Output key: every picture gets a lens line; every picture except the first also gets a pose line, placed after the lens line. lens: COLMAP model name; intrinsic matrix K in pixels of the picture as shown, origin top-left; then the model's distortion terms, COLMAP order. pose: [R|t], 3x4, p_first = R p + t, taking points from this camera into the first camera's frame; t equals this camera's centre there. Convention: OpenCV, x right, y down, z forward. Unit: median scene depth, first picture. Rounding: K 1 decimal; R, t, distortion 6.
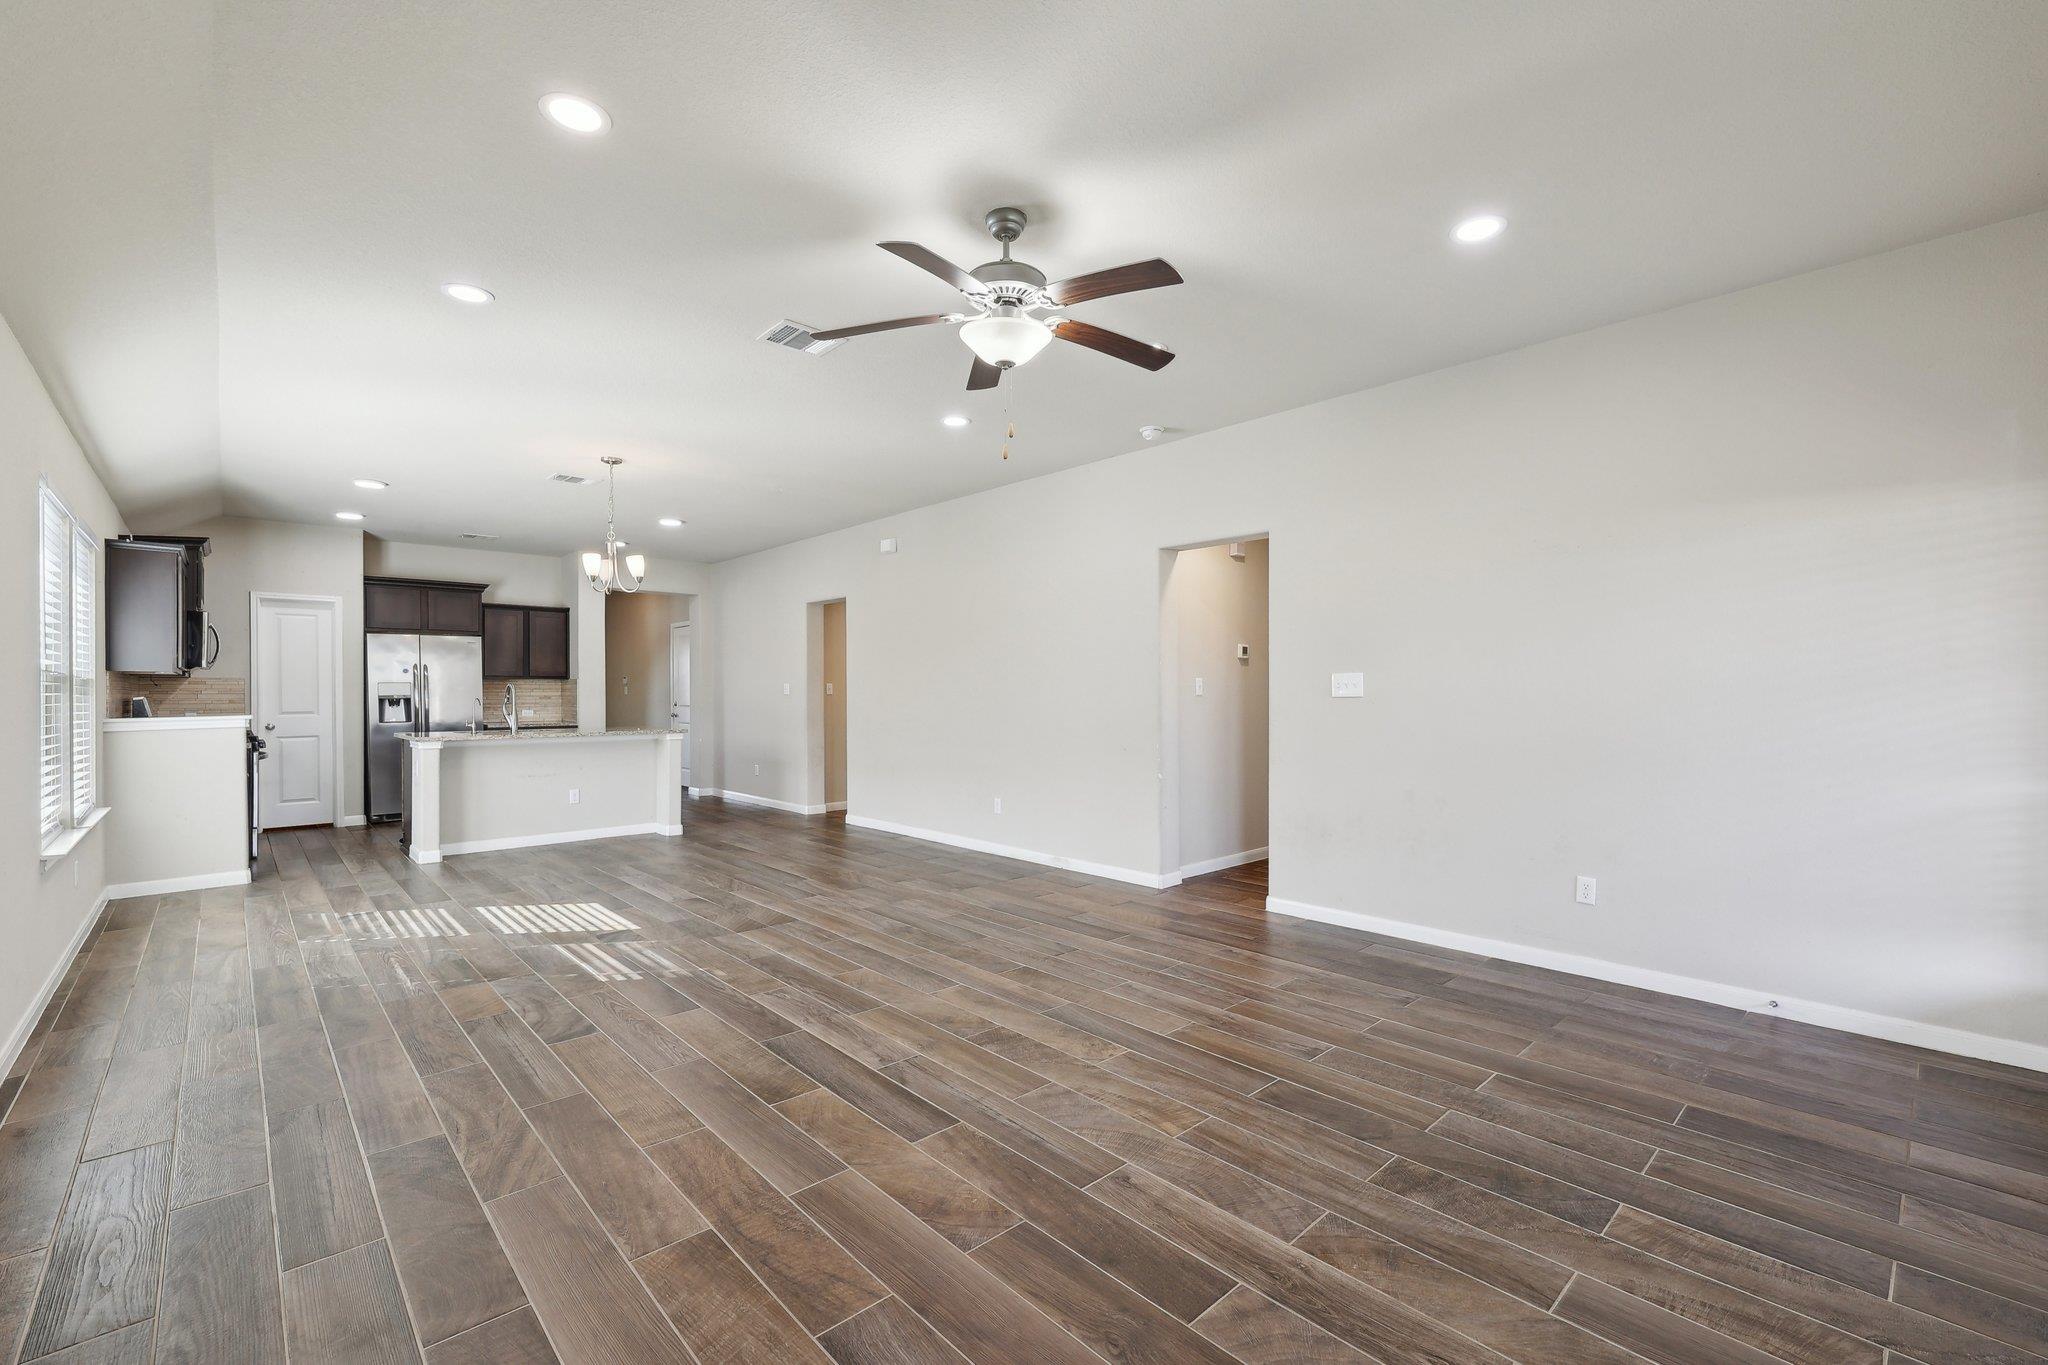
lens RADIAL K [[868.7, 0, 1027.6], [0, 868.7, 694.7], [0, 0, 1]] dist [0.000500, 0.000083]
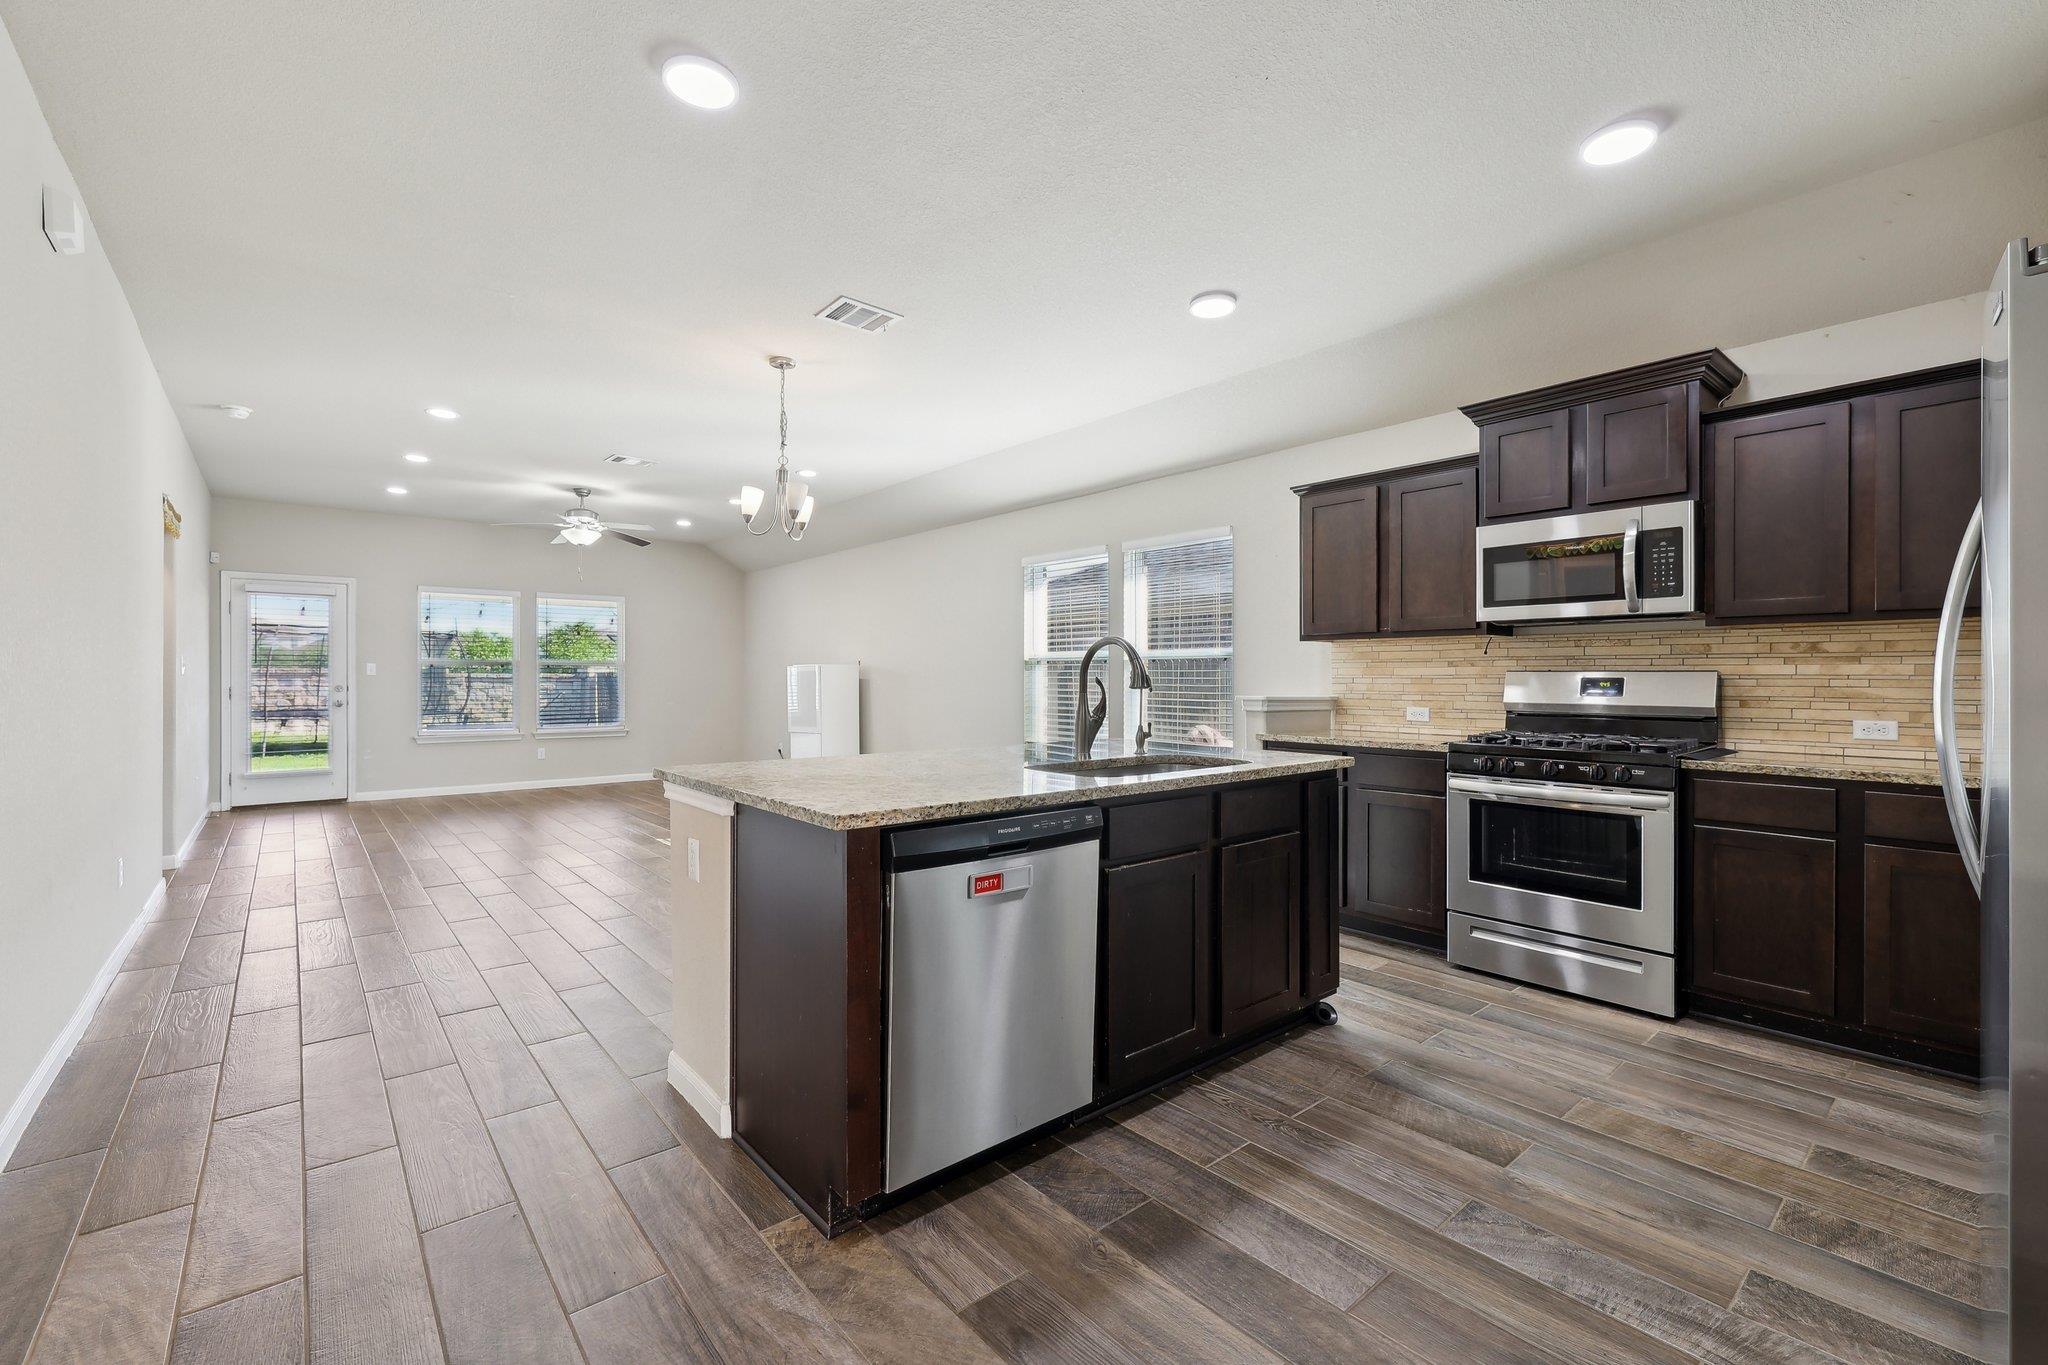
lens RADIAL K [[864.9, 0, 1020.4], [0, 864.9, 674.8], [0, 0, 1]] dist [0.005356, 0.000118]
pose [[-0.998908, 0.001725, 0.046698, -0.646935], [0.001627, 0.999996, -0.002135, 0.005645], [-0.046702, -0.002057, -0.998907, 1.566063]]
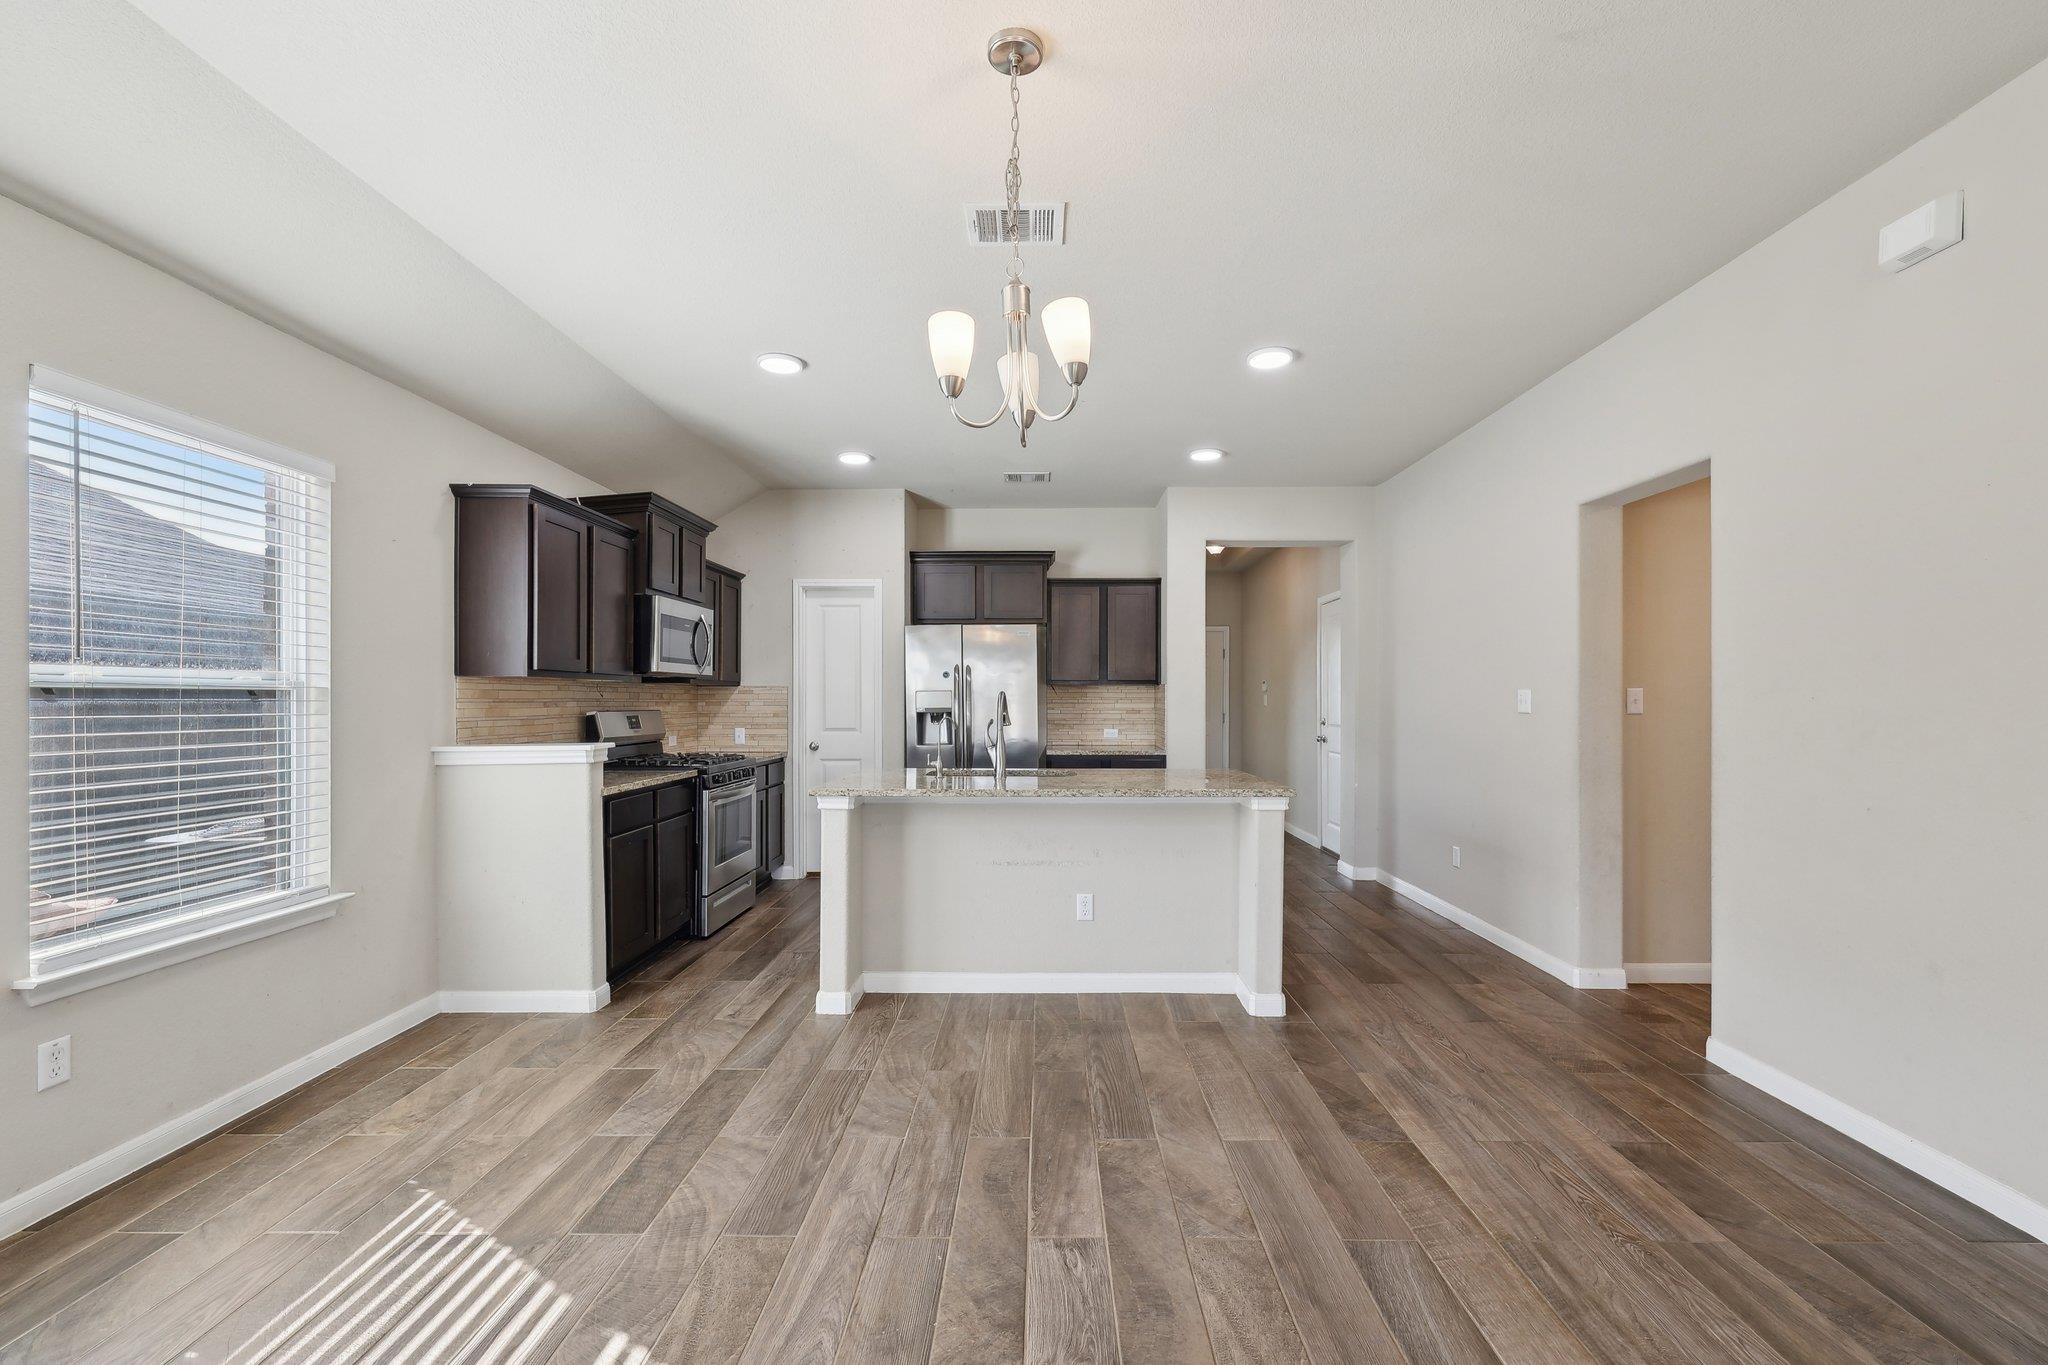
lens RADIAL K [[868.7, 0, 1027.6], [0, 868.7, 694.7], [0, 0, 1]] dist [0.000500, 0.000083]
pose [[0.723090, -0.001491, -0.690752, -0.207815], [-0.003477, 0.999977, -0.005798, -0.008455], [0.690745, 0.006594, 0.723068, 0.670522]]
